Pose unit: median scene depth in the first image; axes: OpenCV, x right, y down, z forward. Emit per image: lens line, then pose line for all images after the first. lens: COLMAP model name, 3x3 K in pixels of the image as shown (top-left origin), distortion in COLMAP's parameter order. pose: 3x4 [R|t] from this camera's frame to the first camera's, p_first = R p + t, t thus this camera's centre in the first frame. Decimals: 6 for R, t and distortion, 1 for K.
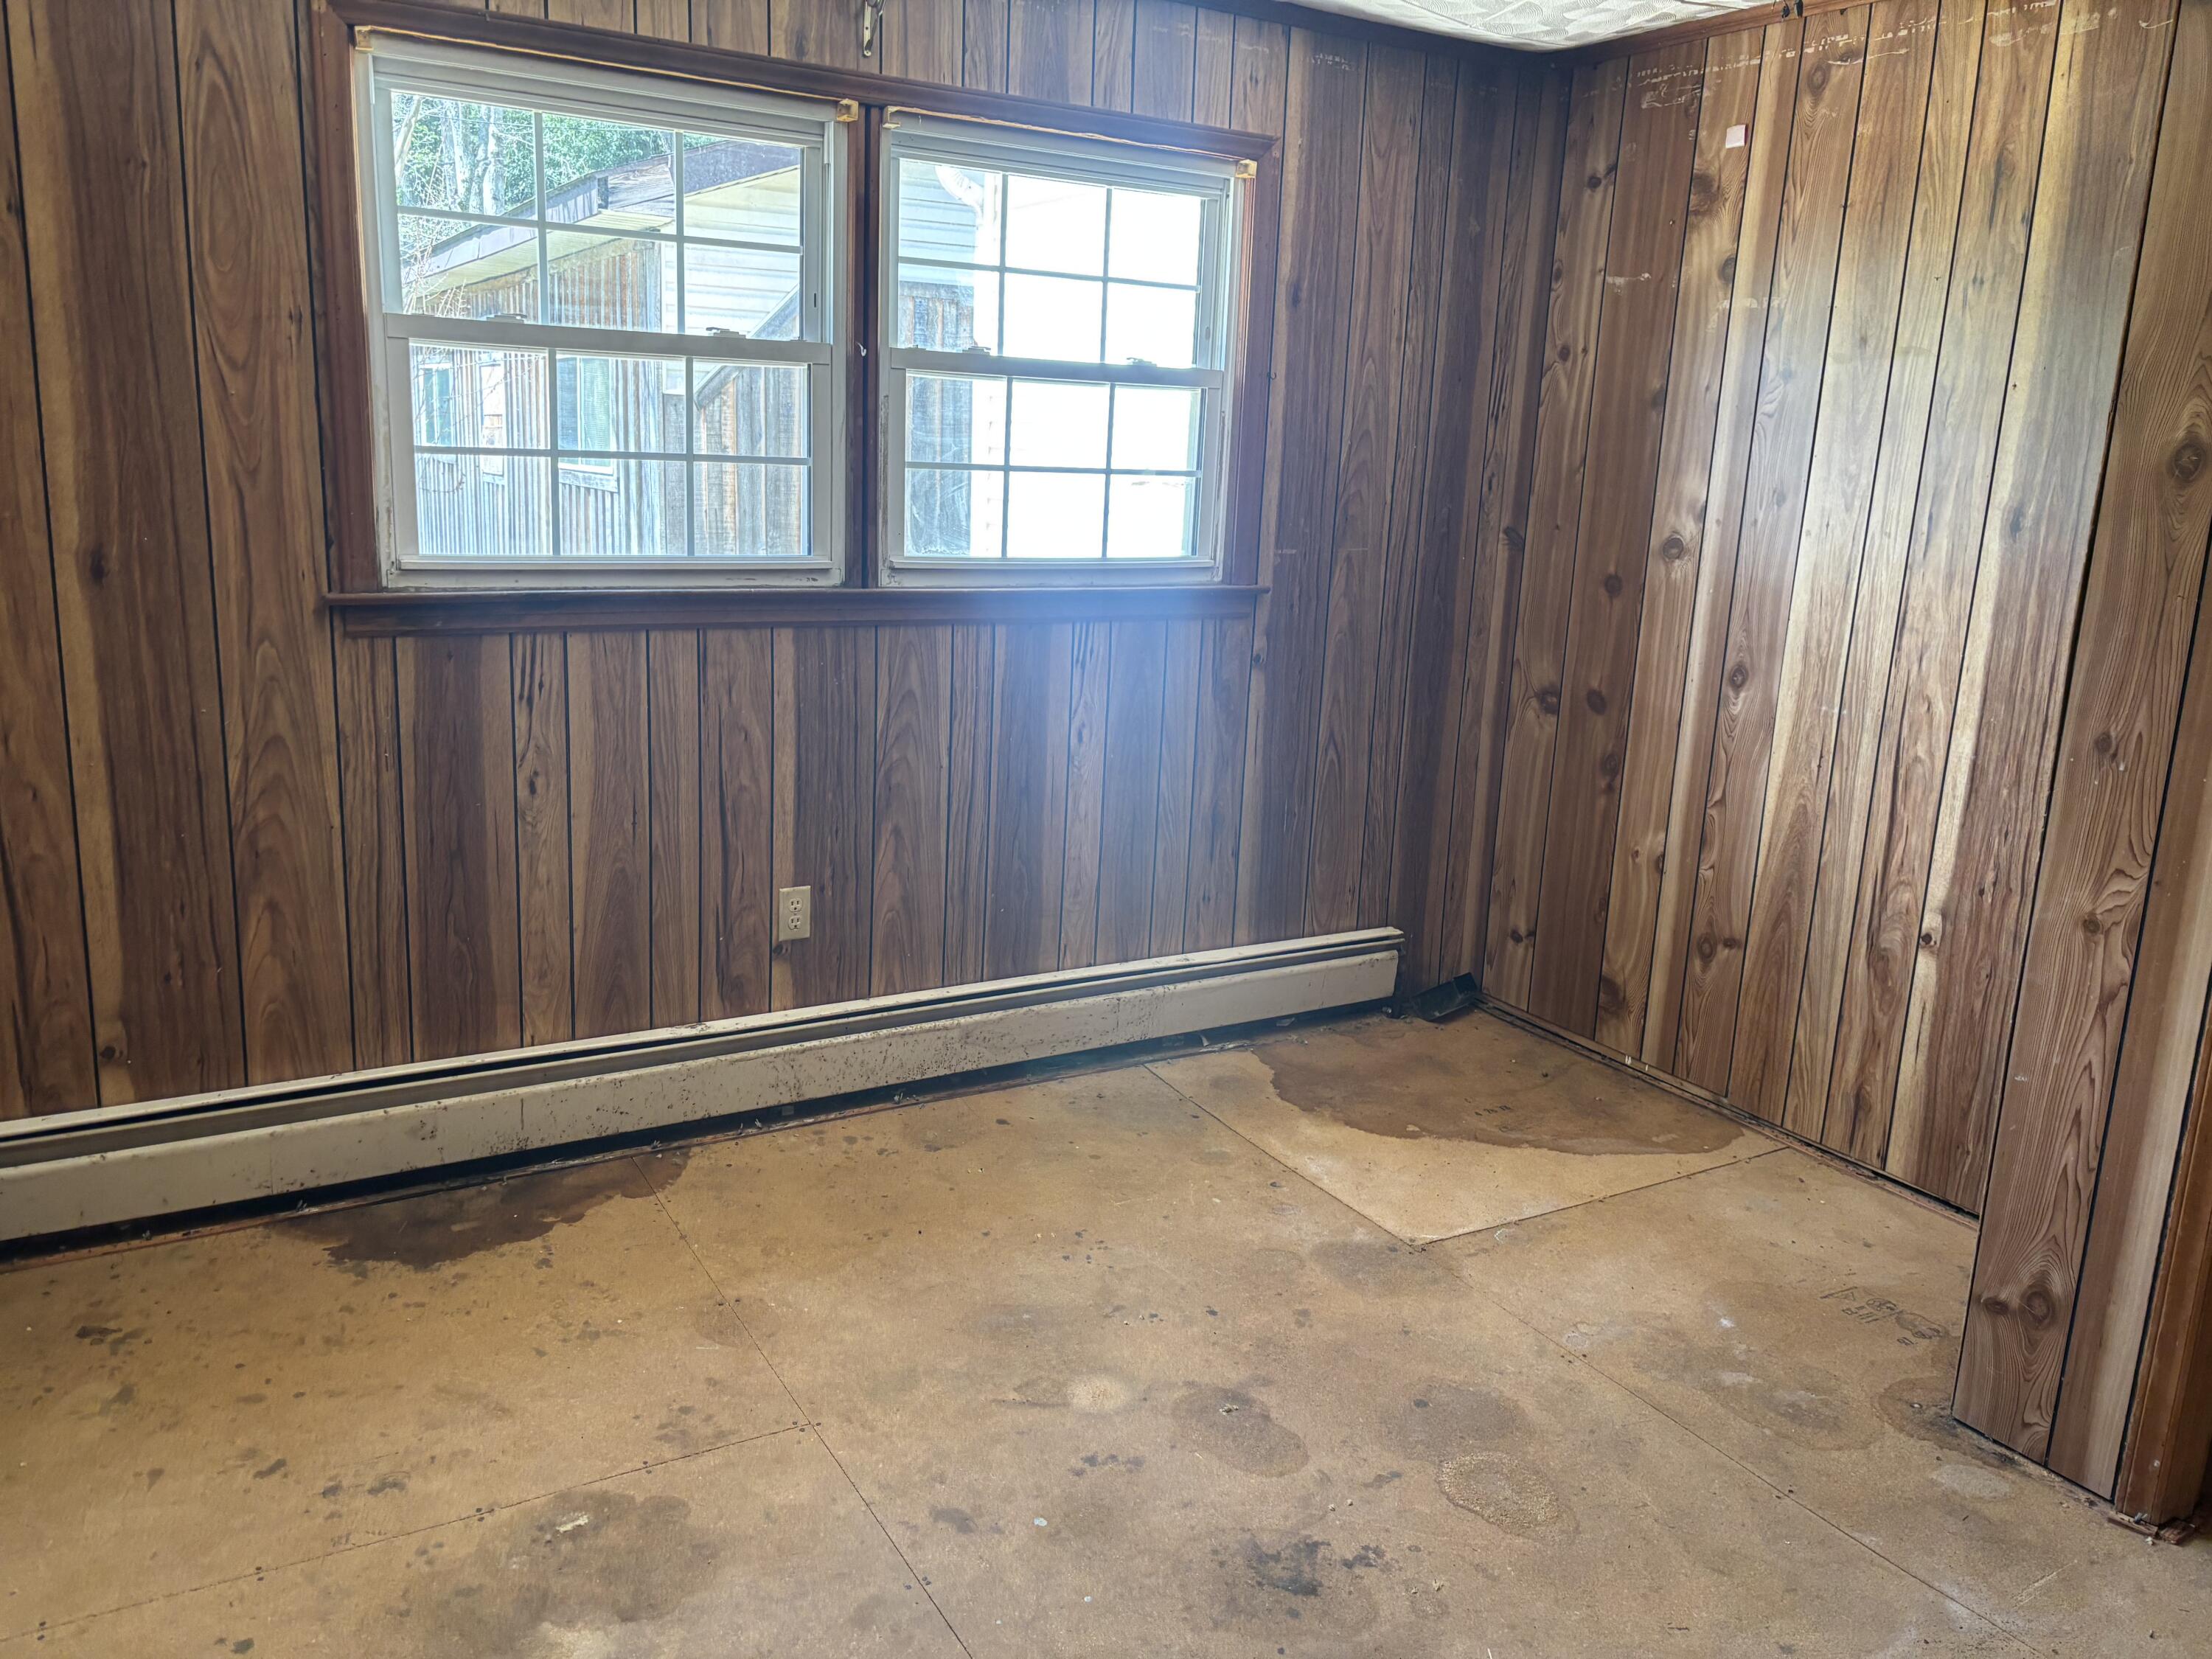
lens RADIAL K [[1717.6, 0, 1094.5], [0, 1717.6, 827.7], [0, 0, 1]] dist [0.054988, -0.055172]
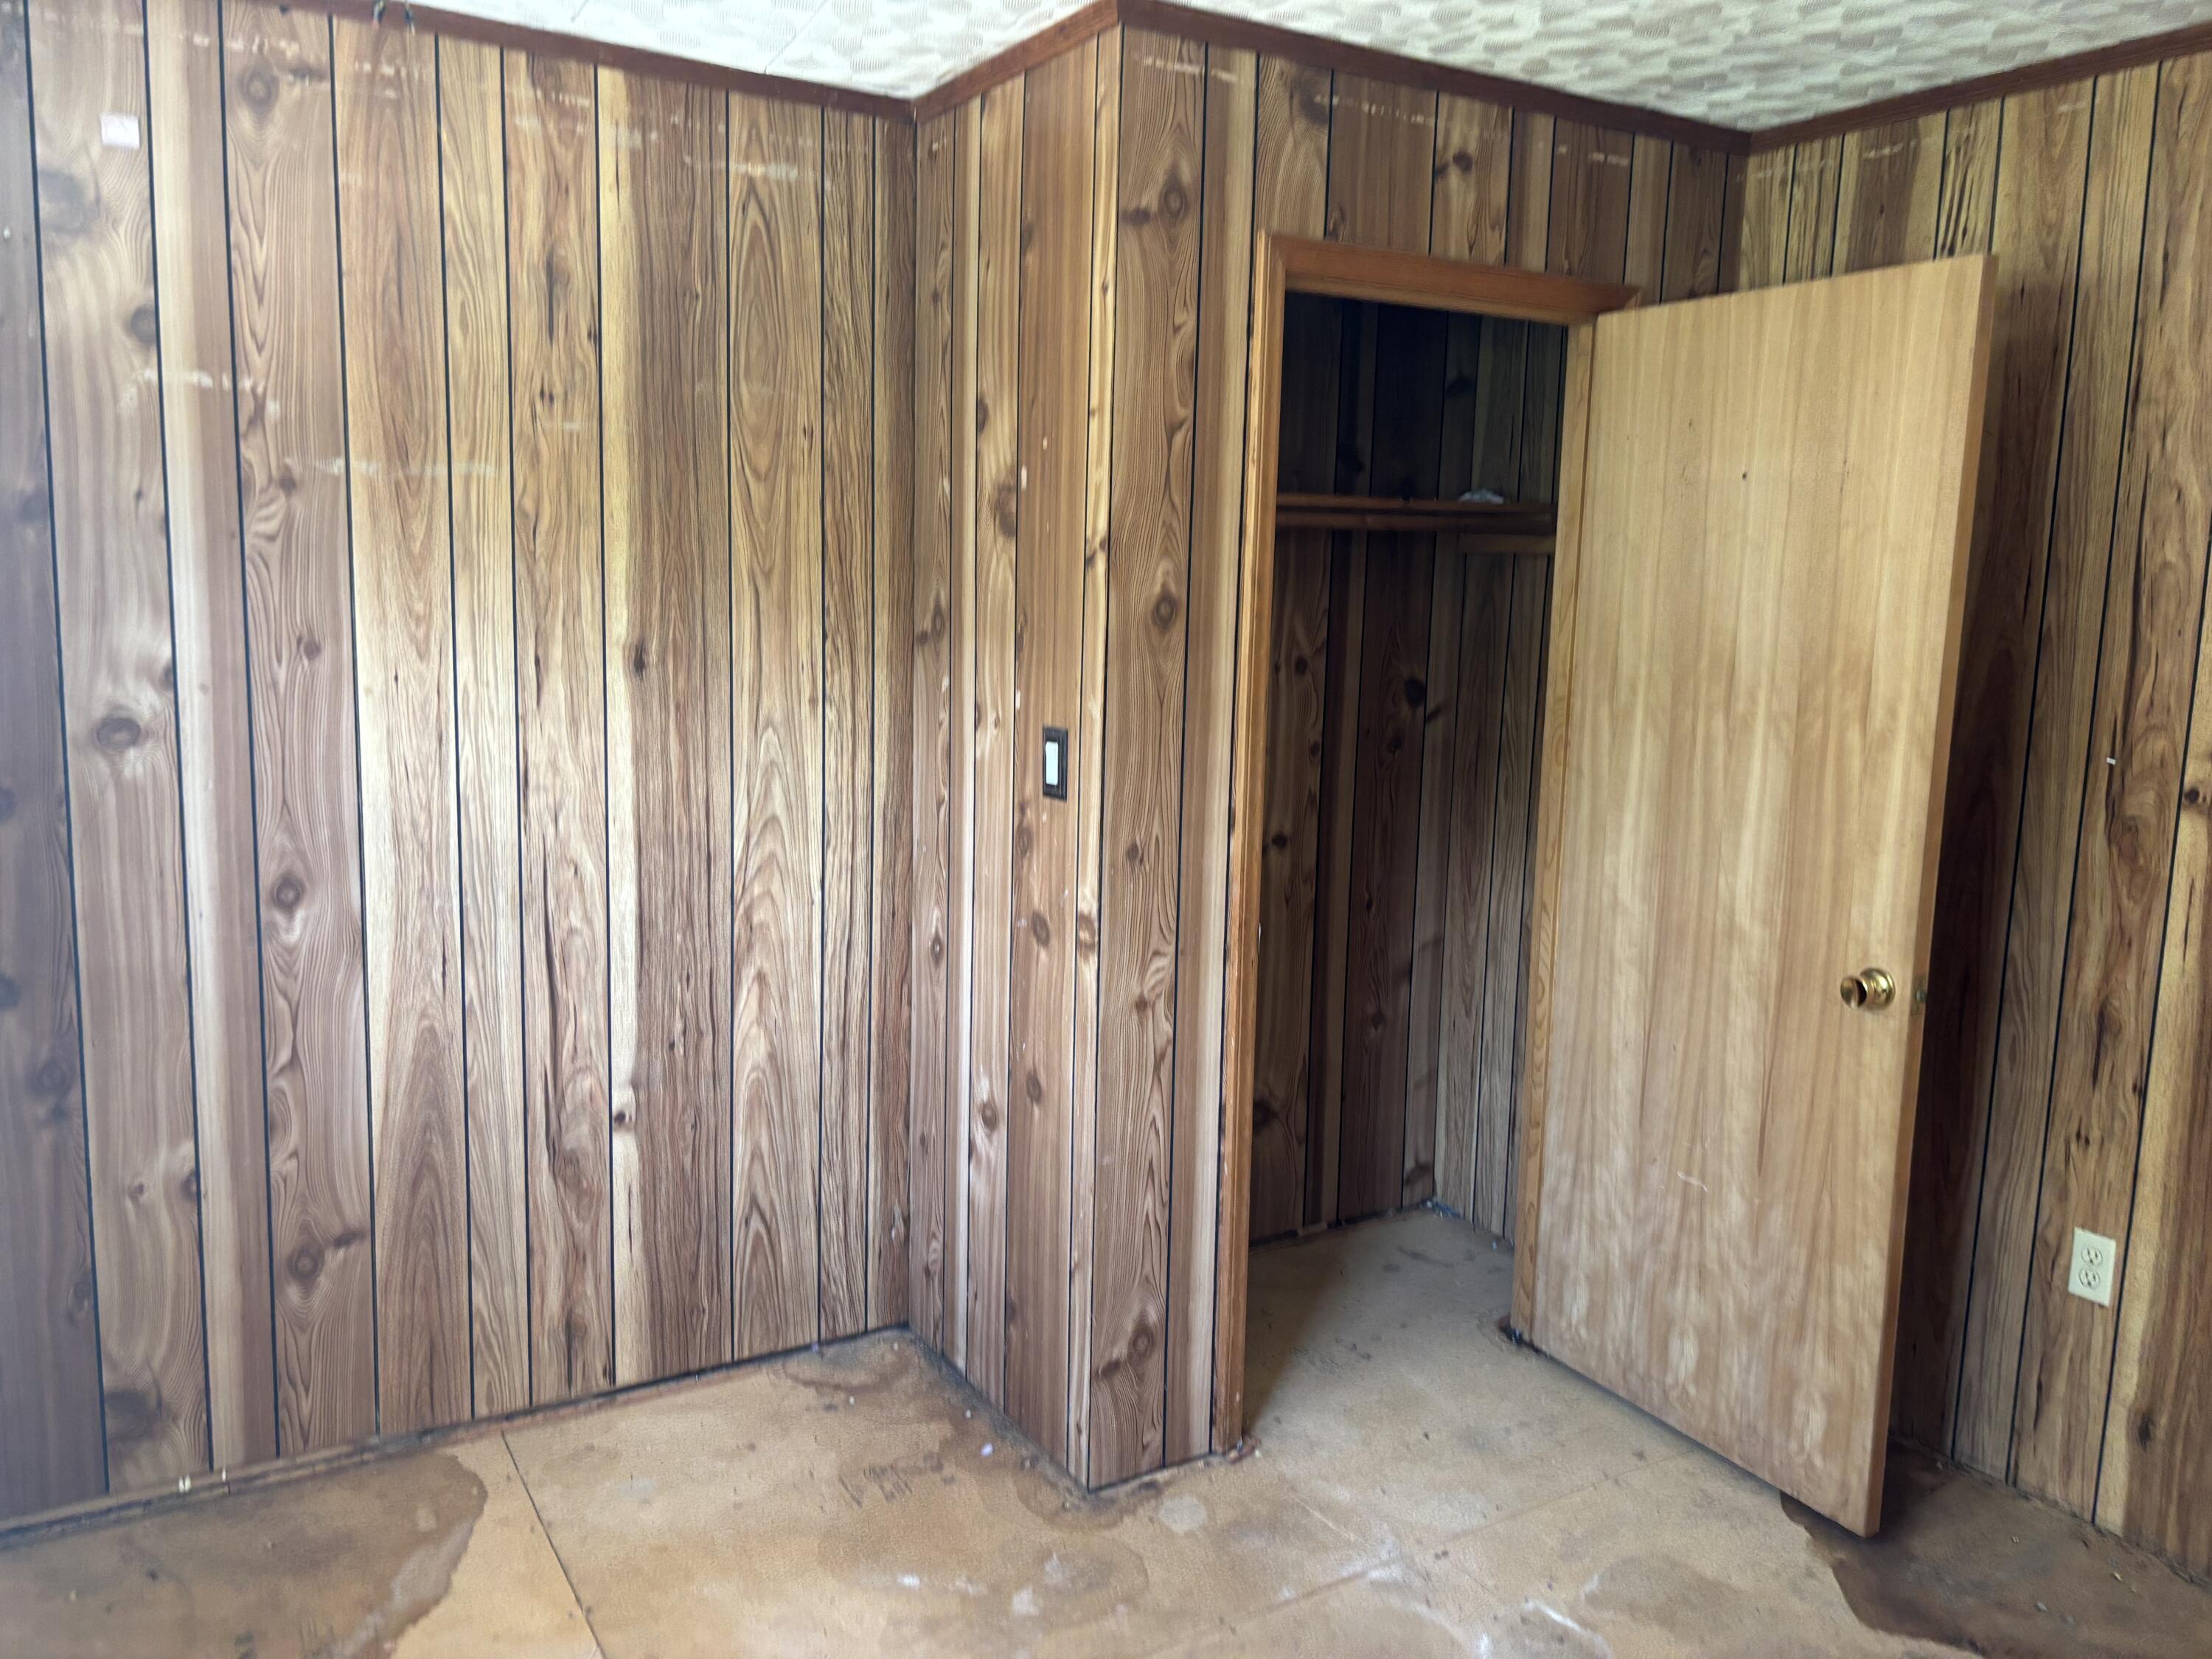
lens RADIAL K [[1717.6, 0, 1092.5], [0, 1717.6, 810.9], [0, 0, 1]] dist [0.054988, -0.055172]
pose [[-0.028148, -0.179781, 0.983304, -0.371843], [0.196533, 0.963498, 0.181786, -0.200099], [-0.980093, 0.198369, 0.008213, 0.706101]]
